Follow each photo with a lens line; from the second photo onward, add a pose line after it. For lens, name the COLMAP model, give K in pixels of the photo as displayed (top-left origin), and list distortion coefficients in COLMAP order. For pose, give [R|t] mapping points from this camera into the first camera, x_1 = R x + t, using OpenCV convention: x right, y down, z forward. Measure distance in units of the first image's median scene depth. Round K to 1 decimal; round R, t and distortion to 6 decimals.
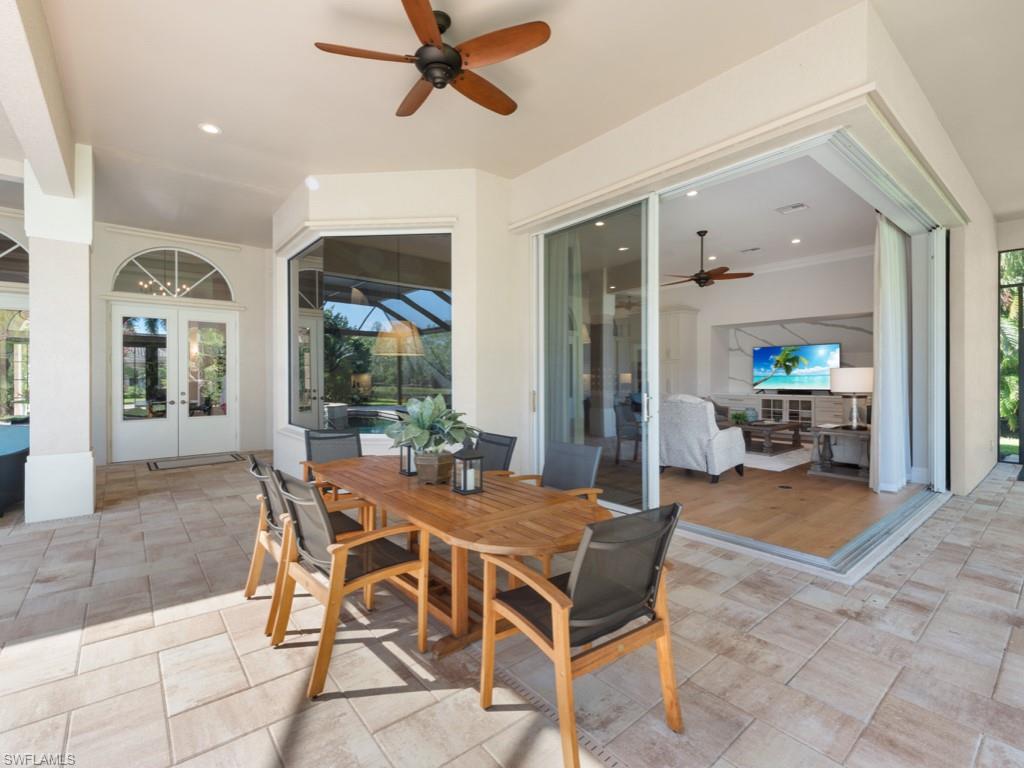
lens RADIAL K [[473.2, 0, 530.0], [0, 473.2, 378.4], [0, 0, 1]] dist [0.017174, 0.000532]
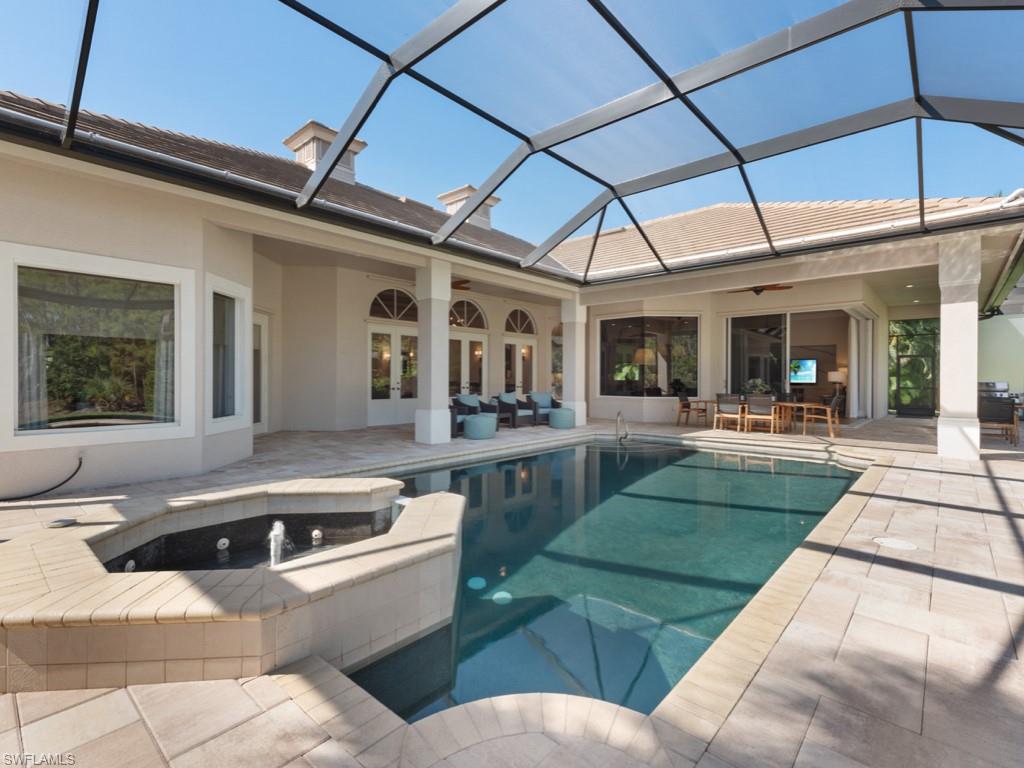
lens RADIAL K [[463.9, 0, 510.4], [0, 463.9, 382.4], [0, 0, 1]] dist [-0.000644, -0.000190]
pose [[0.995516, 0.009941, 0.094066, -0.755581], [-0.010883, 0.999896, 0.009513, 0.017124], [-0.093962, -0.010494, 0.995521, -0.756569]]
